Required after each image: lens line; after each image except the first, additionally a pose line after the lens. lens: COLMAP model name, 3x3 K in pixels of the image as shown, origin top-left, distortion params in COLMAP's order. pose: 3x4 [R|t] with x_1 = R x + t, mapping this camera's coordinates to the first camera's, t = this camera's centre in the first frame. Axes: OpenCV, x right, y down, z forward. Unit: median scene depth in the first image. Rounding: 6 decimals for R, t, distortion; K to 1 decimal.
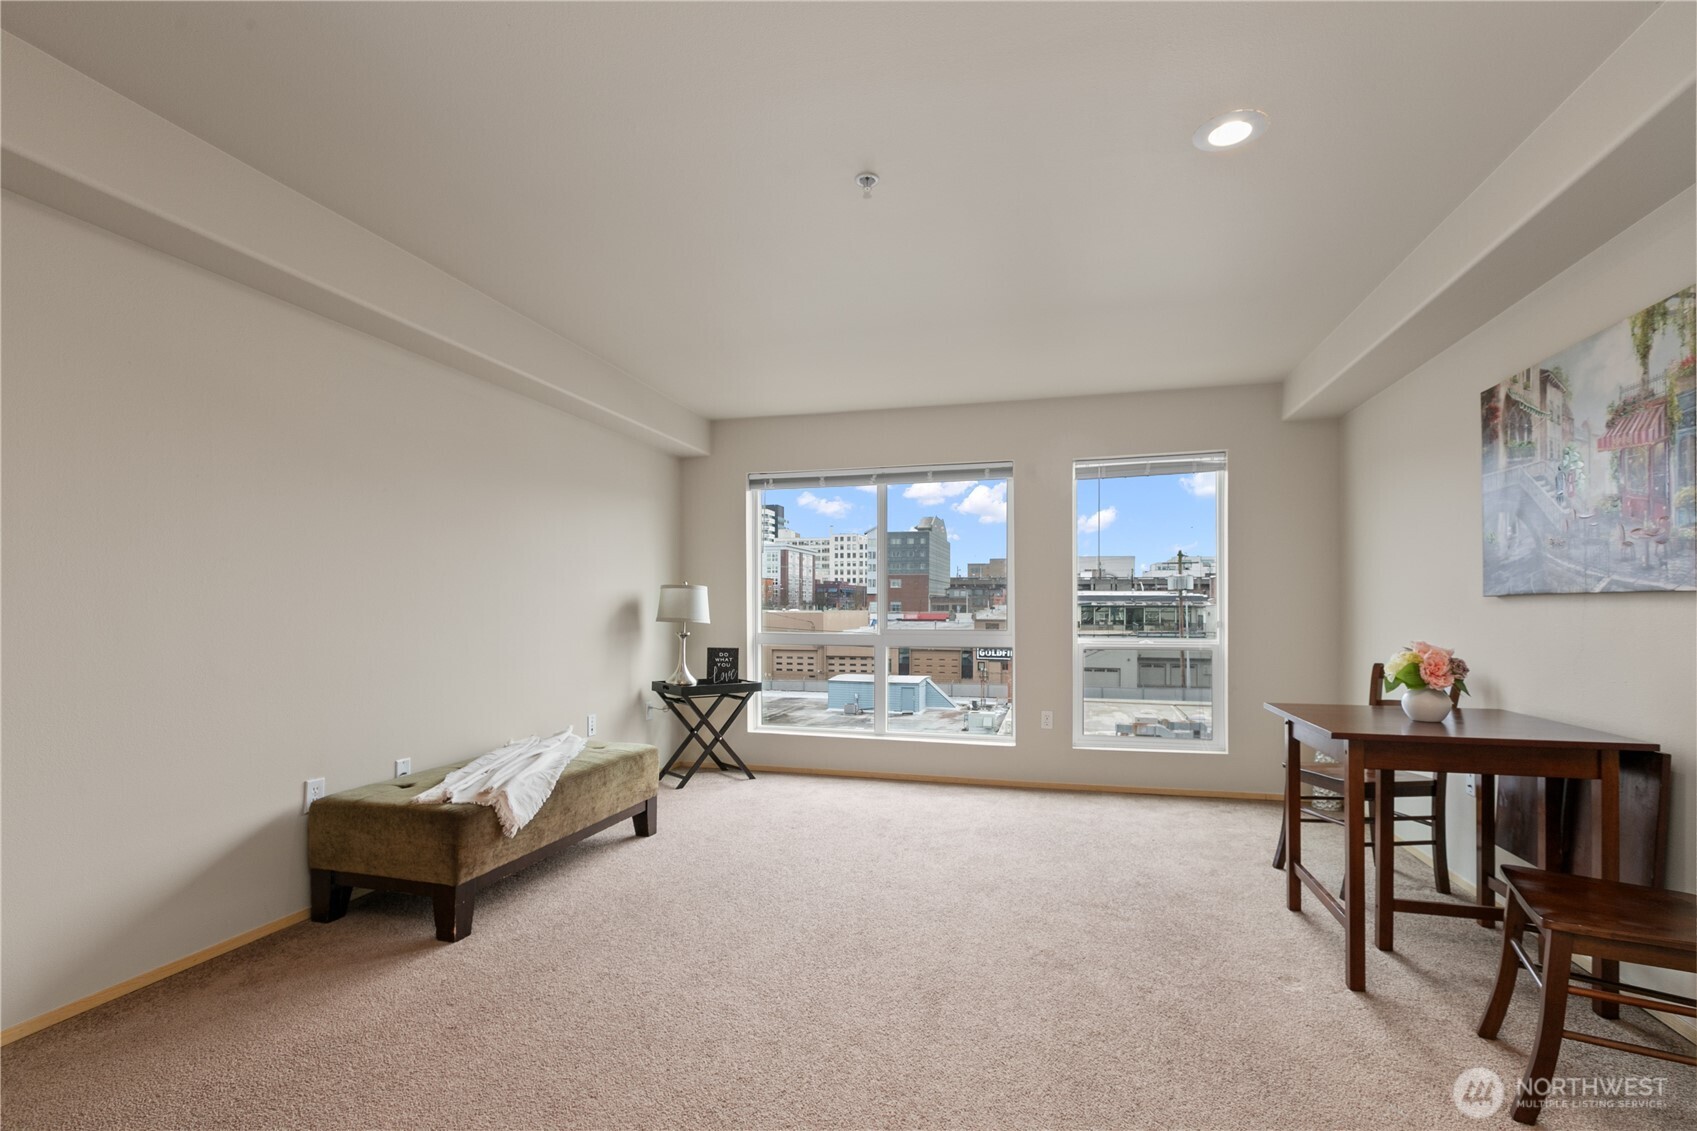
lens RADIAL K [[783.9, 0, 844.5], [0, 783.9, 608.9], [0, 0, 1]] dist [0.000477, 0.000044]
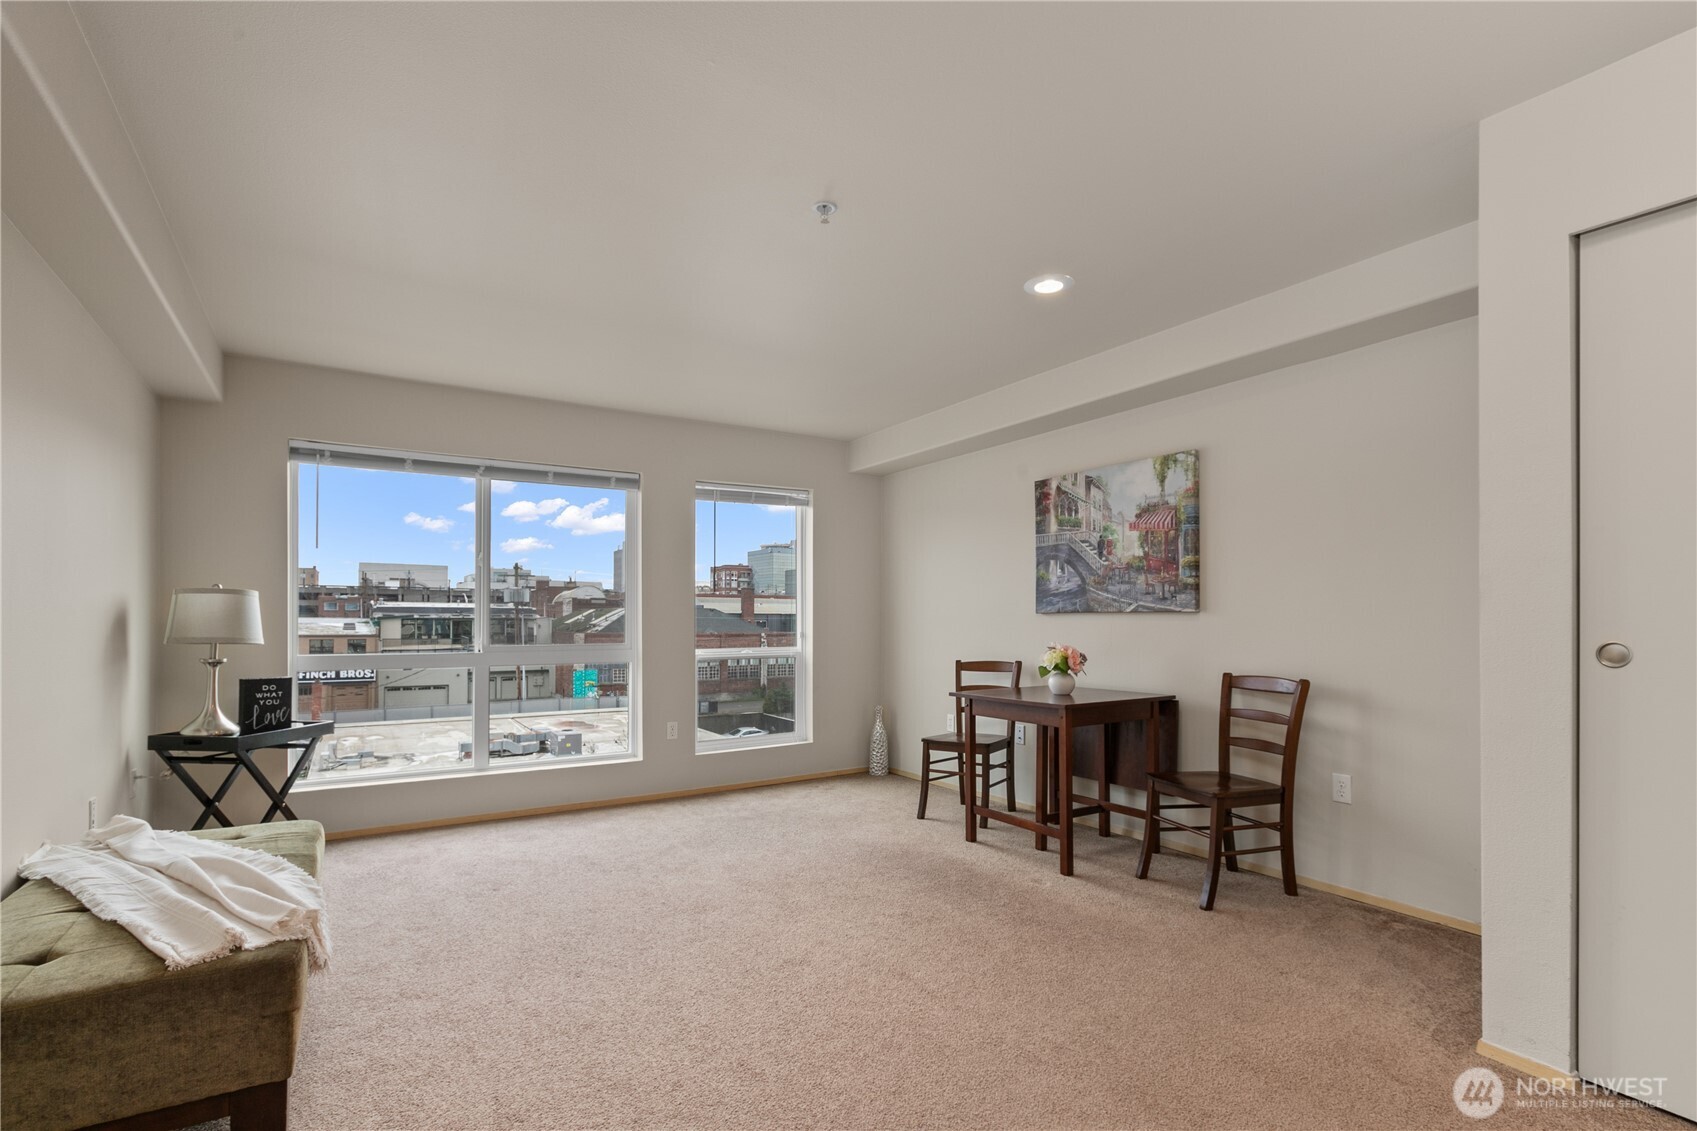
lens RADIAL K [[791.3, 0, 842.2], [0, 791.3, 618.1], [0, 0, 1]] dist [-0.012038, -0.000250]
pose [[0.671932, 0.000610, 0.740613, -0.375553], [0.002497, 0.999992, -0.003090, -0.001775], [-0.740609, 0.003926, 0.671925, 0.149548]]
